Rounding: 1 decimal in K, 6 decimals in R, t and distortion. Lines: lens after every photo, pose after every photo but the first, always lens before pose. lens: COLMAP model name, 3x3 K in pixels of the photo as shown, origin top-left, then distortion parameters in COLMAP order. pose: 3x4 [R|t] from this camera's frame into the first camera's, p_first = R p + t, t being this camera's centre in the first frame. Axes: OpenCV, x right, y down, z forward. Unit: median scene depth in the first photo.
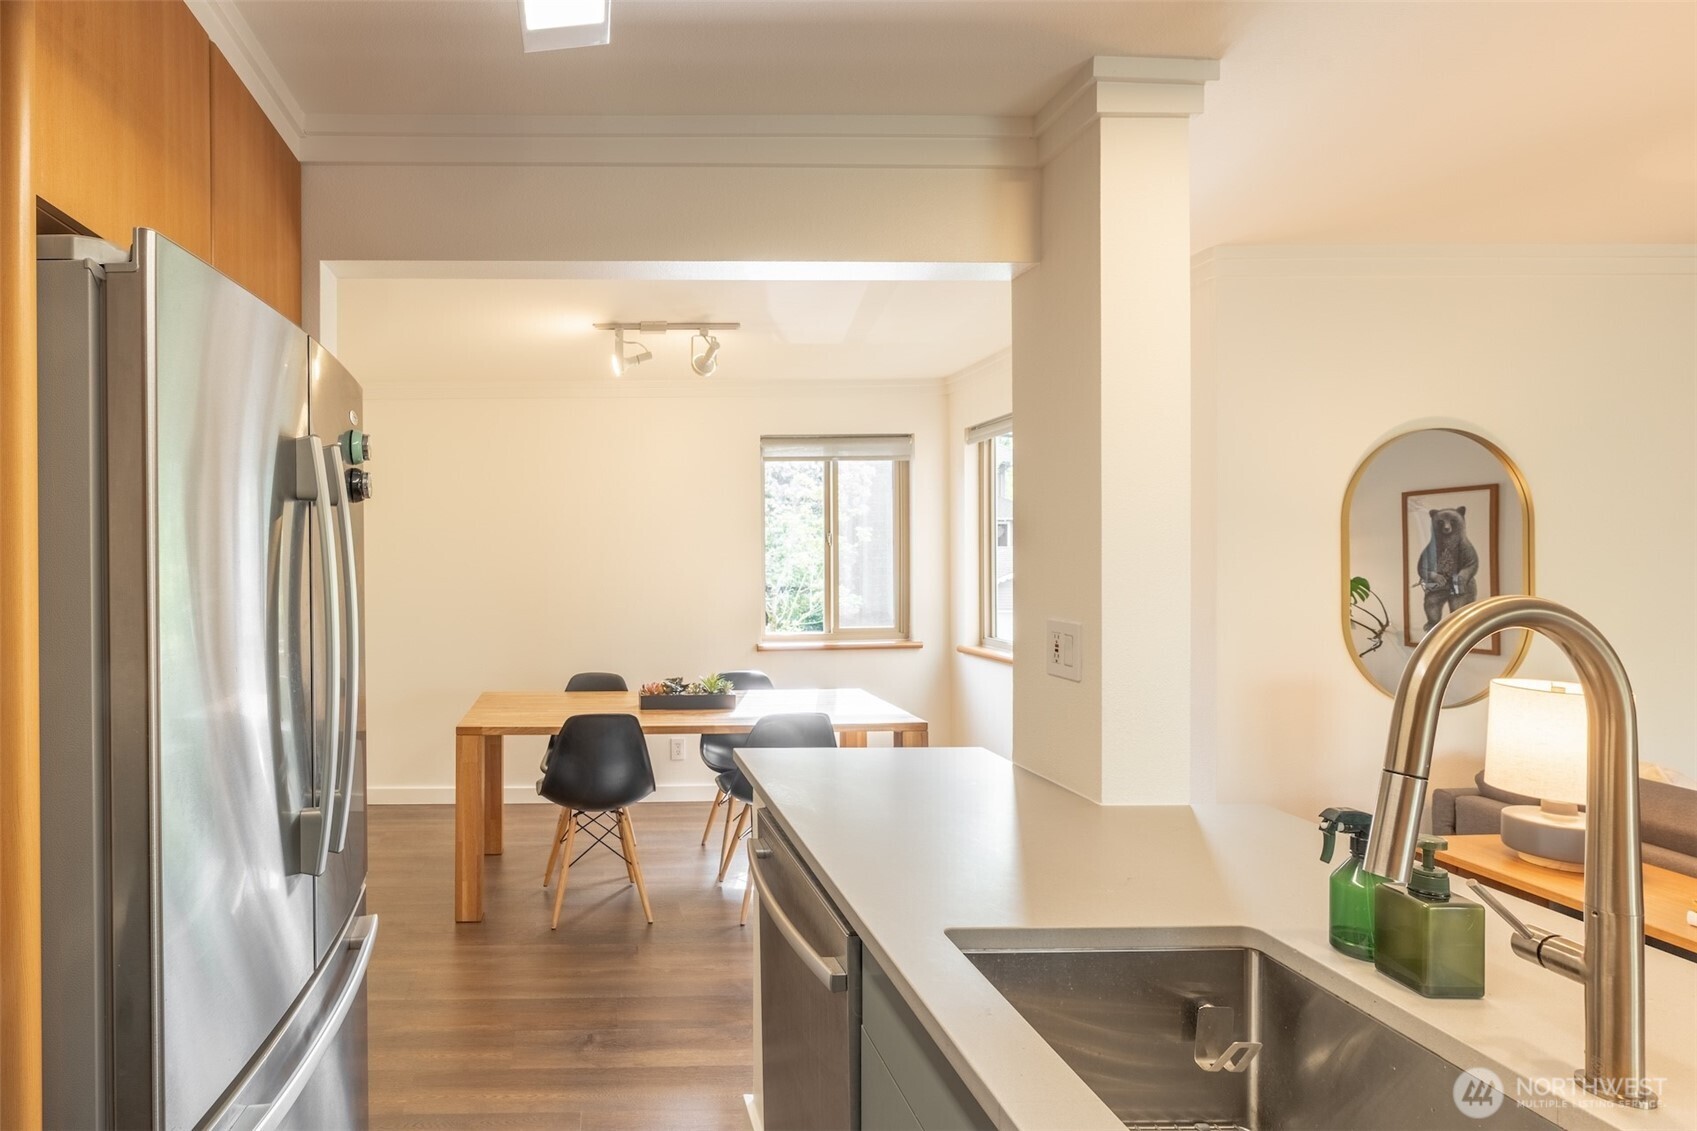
lens RADIAL K [[821.6, 0, 848.3], [0, 821.6, 554.7], [0, 0, 1]] dist [-0.010121, -0.001099]
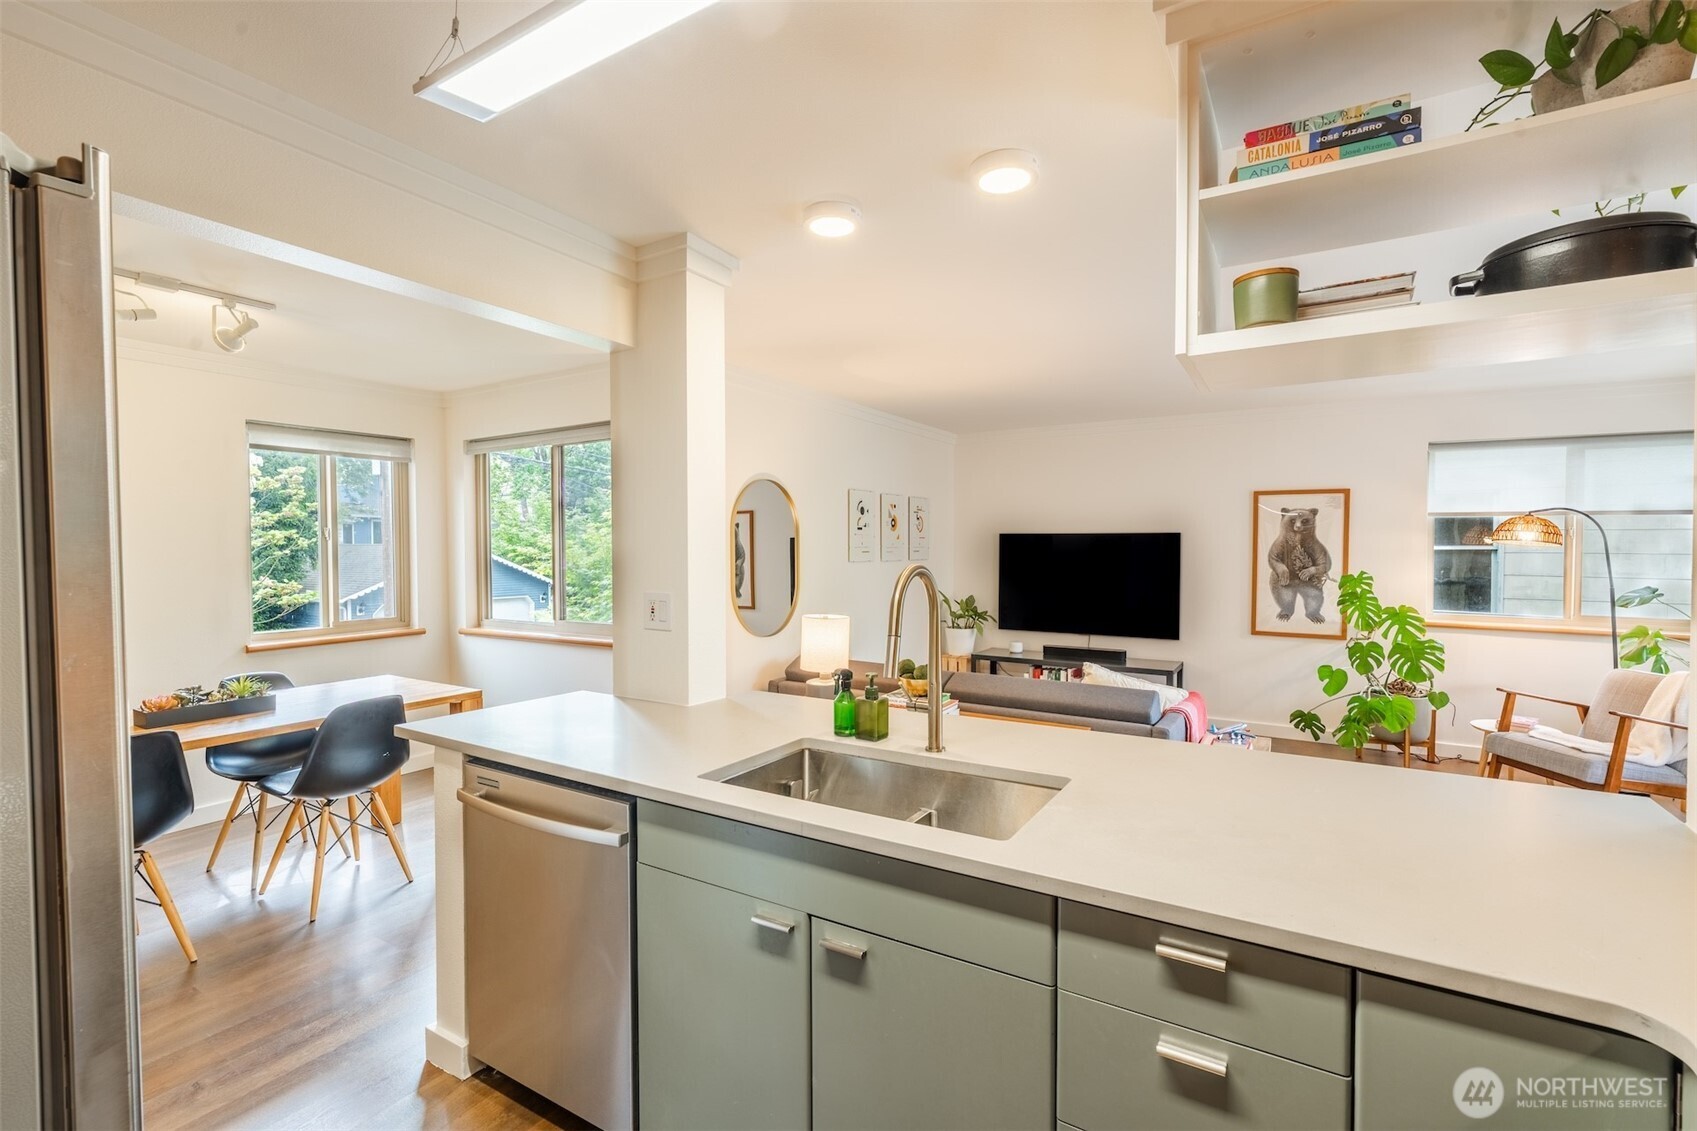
lens RADIAL K [[762.0, 0, 838.9], [0, 762.0, 569.5], [0, 0, 1]] dist [-0.015100, 0.003562]
pose [[0.537431, -0.017752, 0.843121, -0.544074], [0.000828, 0.999789, 0.020523, 0.007492], [-0.843307, -0.010331, 0.537333, -0.026525]]
